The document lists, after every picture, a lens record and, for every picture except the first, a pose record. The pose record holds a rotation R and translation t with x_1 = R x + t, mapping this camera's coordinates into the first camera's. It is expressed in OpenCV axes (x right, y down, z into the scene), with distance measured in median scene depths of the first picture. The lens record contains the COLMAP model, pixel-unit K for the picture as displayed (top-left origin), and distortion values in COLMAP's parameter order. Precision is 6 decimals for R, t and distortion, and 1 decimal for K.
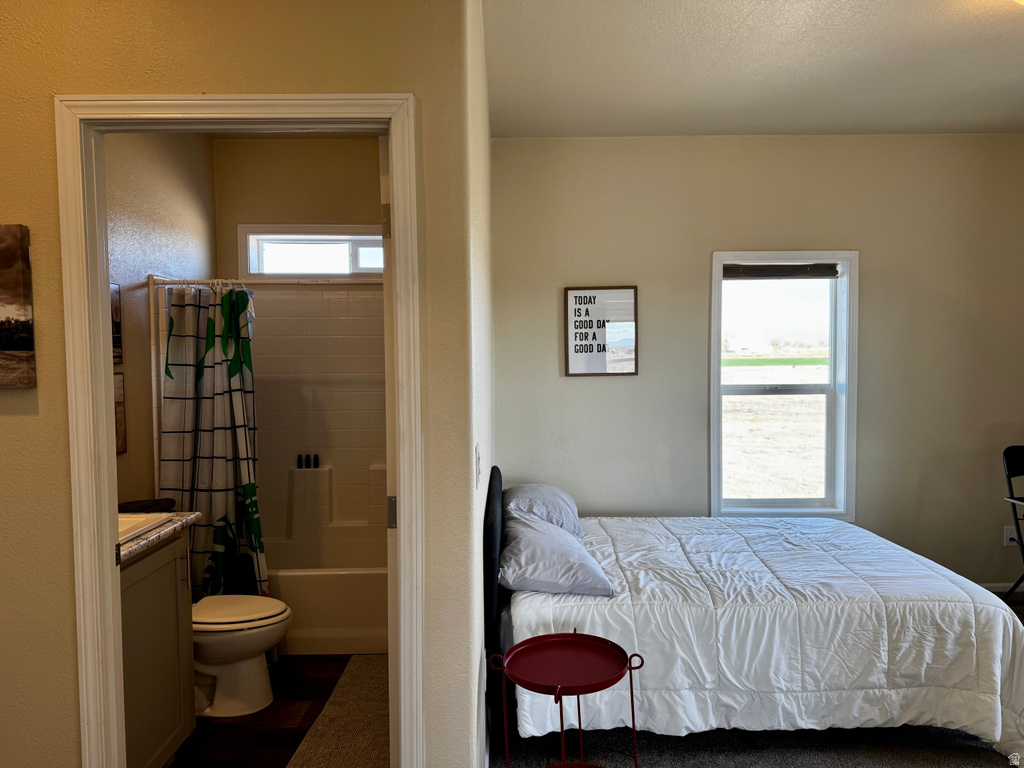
lens RADIAL K [[707.6, 0, 511.2], [0, 707.6, 376.8], [0, 0, 1]] dist [0.019756, -0.025058]
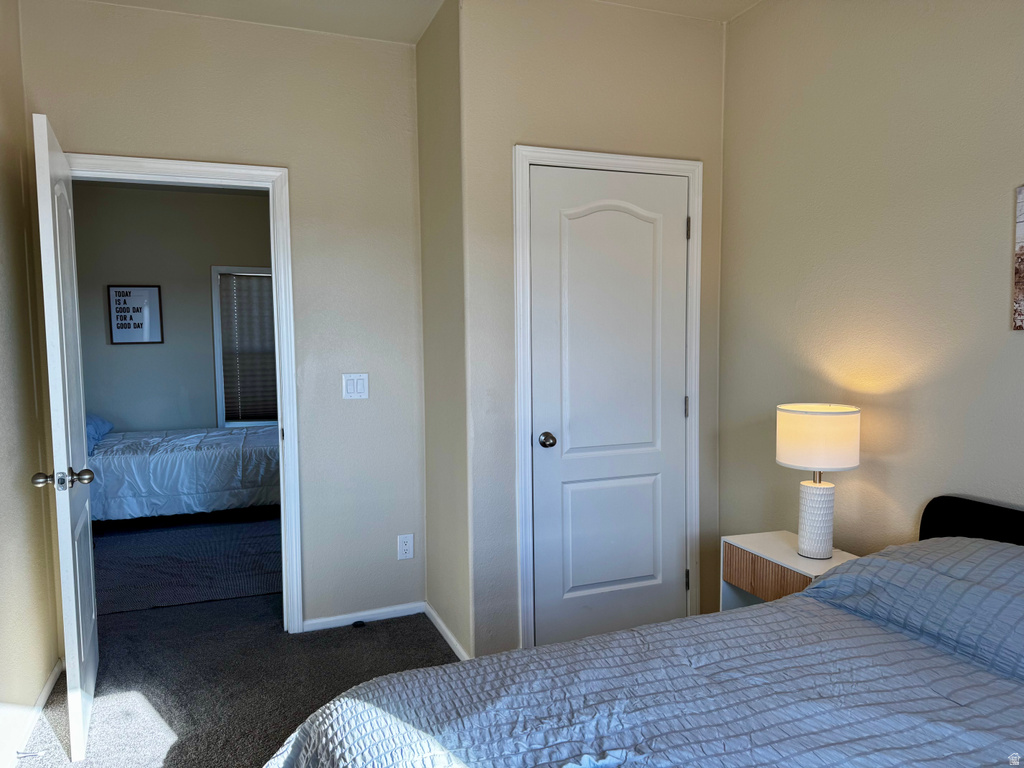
lens RADIAL K [[707.6, 0, 492.4], [0, 707.6, 387.9], [0, 0, 1]] dist [0.019756, -0.025058]
pose [[0.933277, -0.030839, 0.357832, 0.469455], [0.017978, 0.999069, 0.039214, 0.076400], [-0.358708, -0.030165, 0.932962, -1.144064]]
